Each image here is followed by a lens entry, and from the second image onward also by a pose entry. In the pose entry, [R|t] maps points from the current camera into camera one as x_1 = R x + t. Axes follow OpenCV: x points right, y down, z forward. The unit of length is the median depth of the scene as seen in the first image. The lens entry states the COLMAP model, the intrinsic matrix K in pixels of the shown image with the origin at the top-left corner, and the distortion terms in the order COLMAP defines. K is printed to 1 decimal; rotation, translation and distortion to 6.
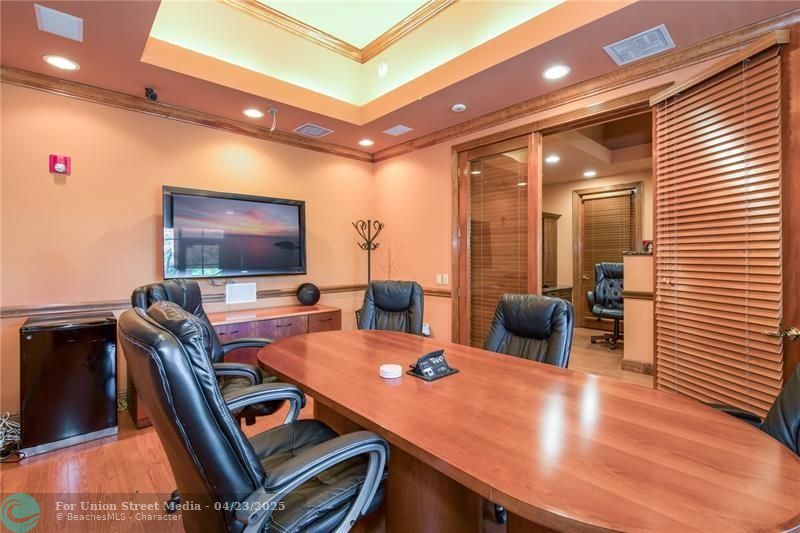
lens RADIAL K [[359.5, 0, 412.2], [0, 359.5, 262.7], [0, 0, 1]] dist [-0.000194, -0.000414]
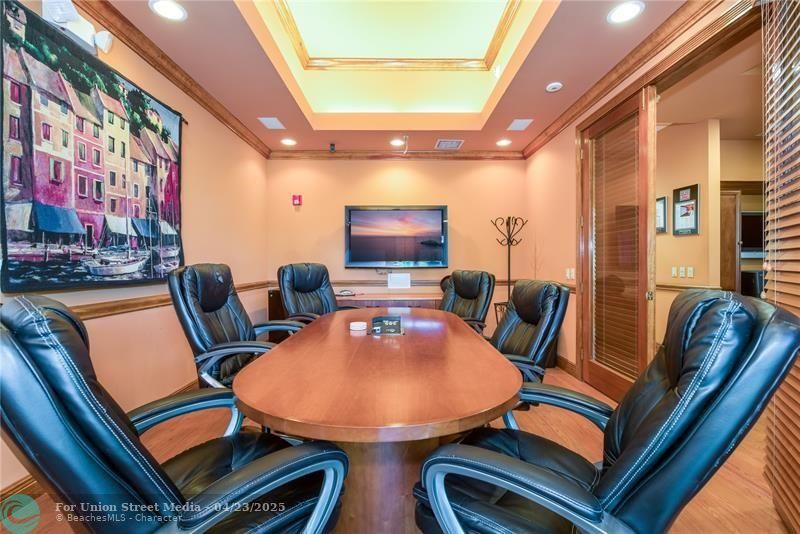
lens RADIAL K [[359.5, 0, 412.2], [0, 359.5, 263.2], [0, 0, 1]] dist [-0.000194, -0.000414]
pose [[0.747502, -0.004725, -0.664243, 0.420443], [-0.006747, 0.999869, -0.014705, 0.037373], [0.664226, 0.015474, 0.747372, 0.058663]]
